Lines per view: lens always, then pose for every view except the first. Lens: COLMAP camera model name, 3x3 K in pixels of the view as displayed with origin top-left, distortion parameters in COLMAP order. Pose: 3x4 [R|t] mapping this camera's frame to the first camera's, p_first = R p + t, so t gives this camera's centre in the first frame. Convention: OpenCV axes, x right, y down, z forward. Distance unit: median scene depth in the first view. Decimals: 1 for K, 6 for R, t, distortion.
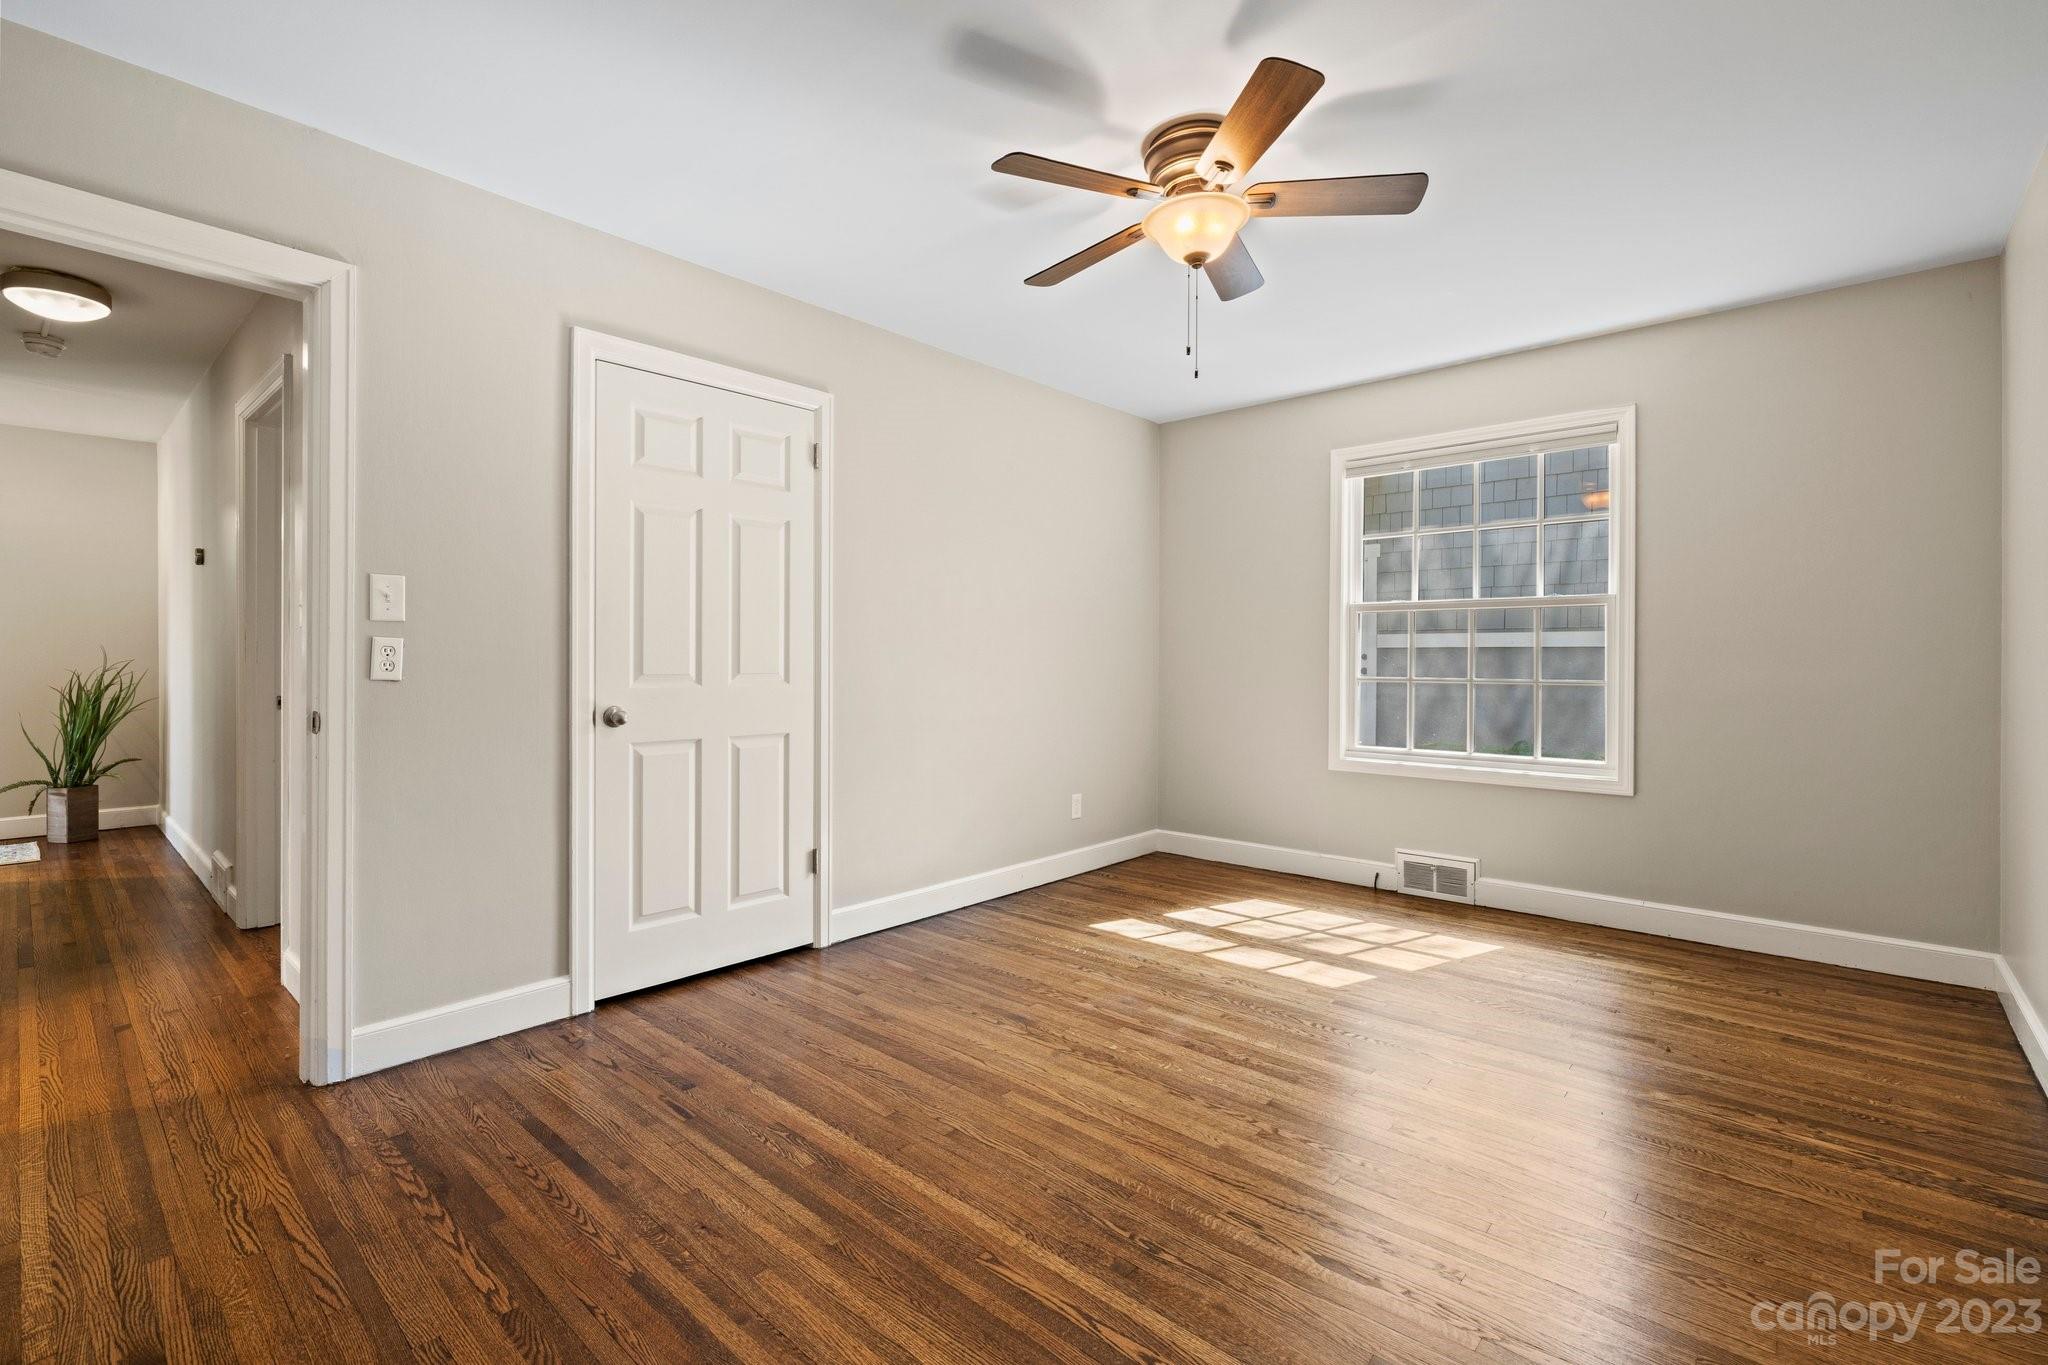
lens RADIAL K [[924.0, 0, 1023.5], [0, 924.0, 658.5], [0, 0, 1]] dist [-0.000922, -0.000107]
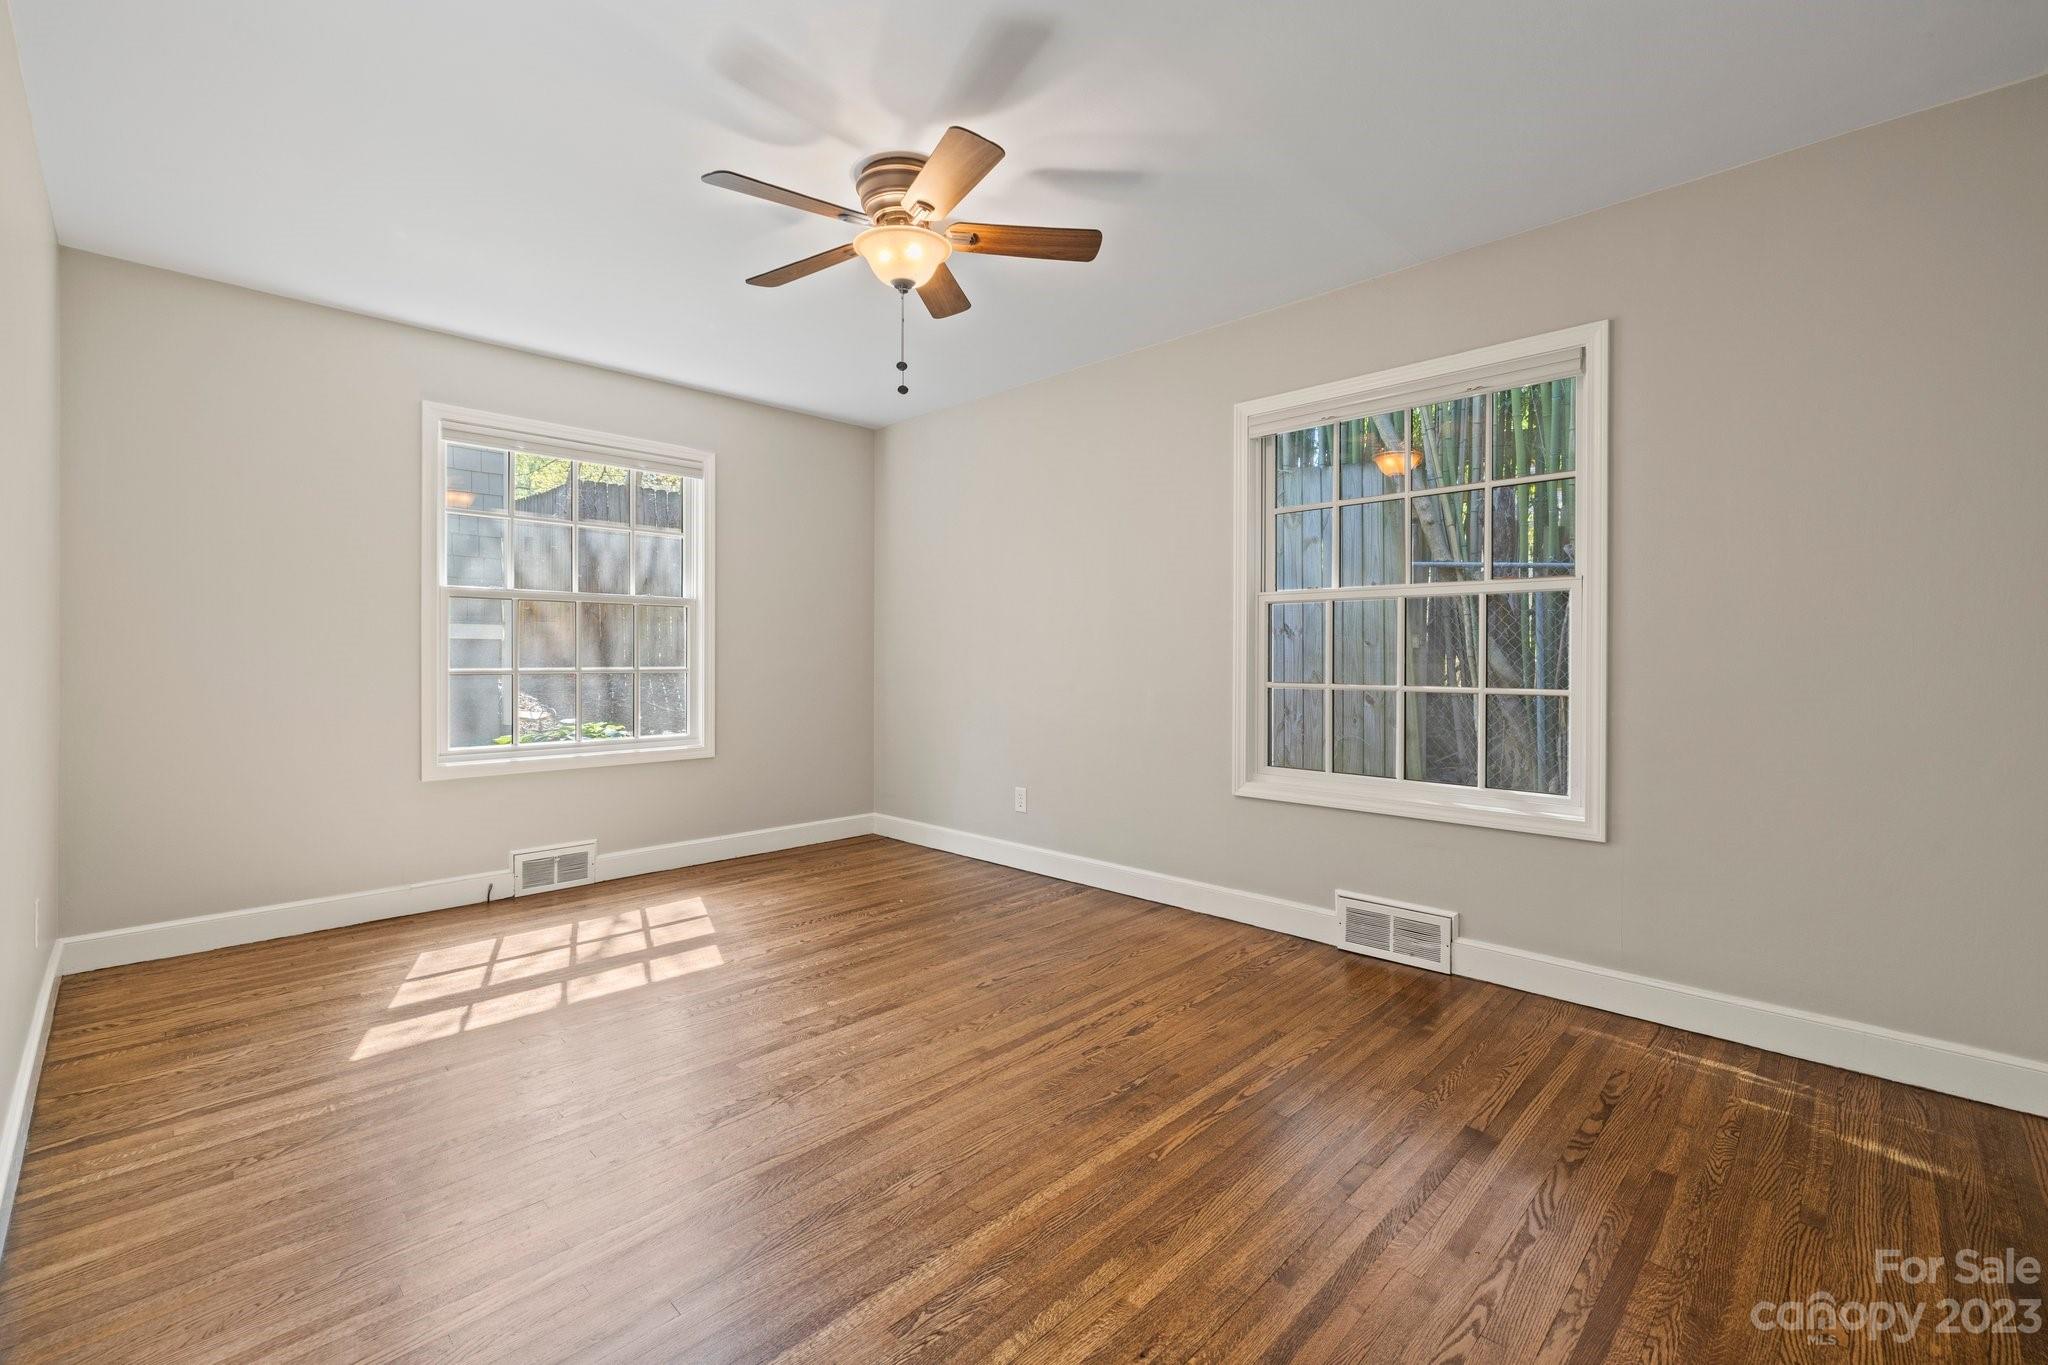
lens RADIAL K [[869.4, 0, 1024.5], [0, 869.4, 660.3], [0, 0, 1]] dist [-0.002521, 0.000104]
pose [[0.041059, -0.009523, 0.999111, -0.523163], [-0.003670, 0.999946, 0.009682, 0.000446], [-0.999150, -0.004064, 0.041022, 0.508074]]
